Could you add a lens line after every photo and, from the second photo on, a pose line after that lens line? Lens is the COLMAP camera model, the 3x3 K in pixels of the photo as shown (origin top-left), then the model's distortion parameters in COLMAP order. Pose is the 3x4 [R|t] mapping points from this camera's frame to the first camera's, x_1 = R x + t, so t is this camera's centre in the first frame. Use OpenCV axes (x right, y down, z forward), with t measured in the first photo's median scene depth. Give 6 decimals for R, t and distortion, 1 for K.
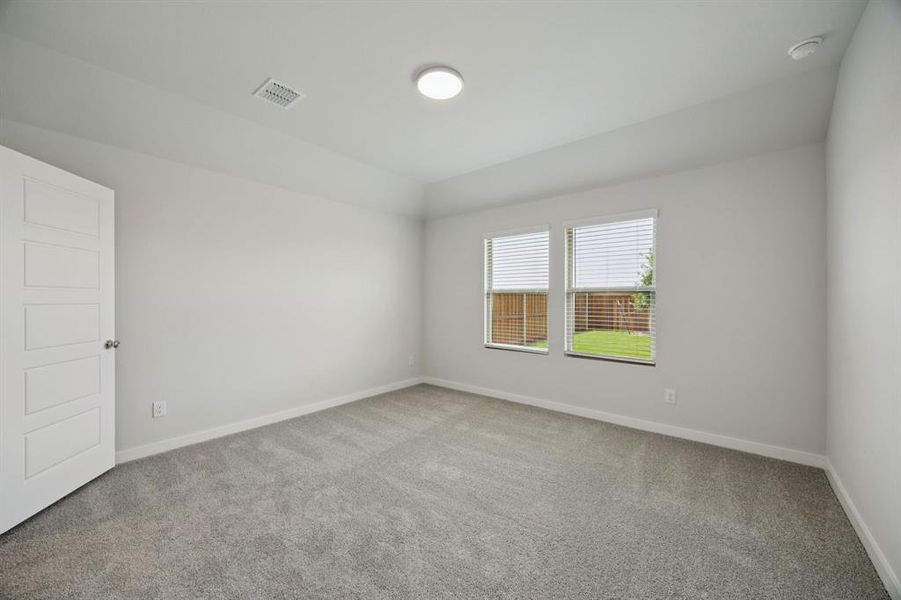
lens RADIAL K [[343.3, 0, 446.8], [0, 343.3, 303.2], [0, 0, 1]] dist [-0.014635, -0.000005]
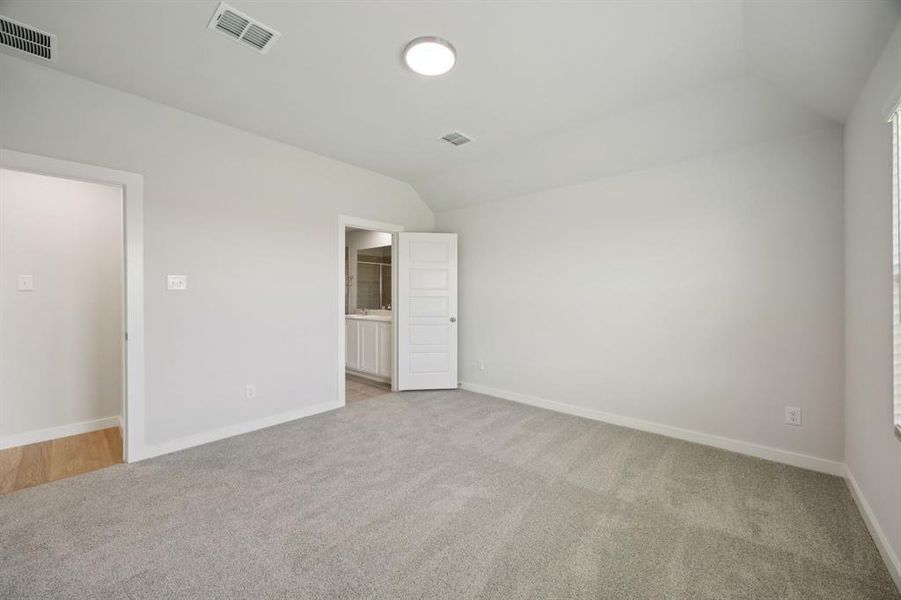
lens RADIAL K [[343.3, 0, 446.8], [0, 343.3, 295.9], [0, 0, 1]] dist [-0.014635, -0.000005]
pose [[-0.043895, 0.001913, -0.999034, 0.826877], [-0.008961, 0.999957, 0.002308, -0.008770], [0.998996, 0.009054, -0.043876, 1.020372]]
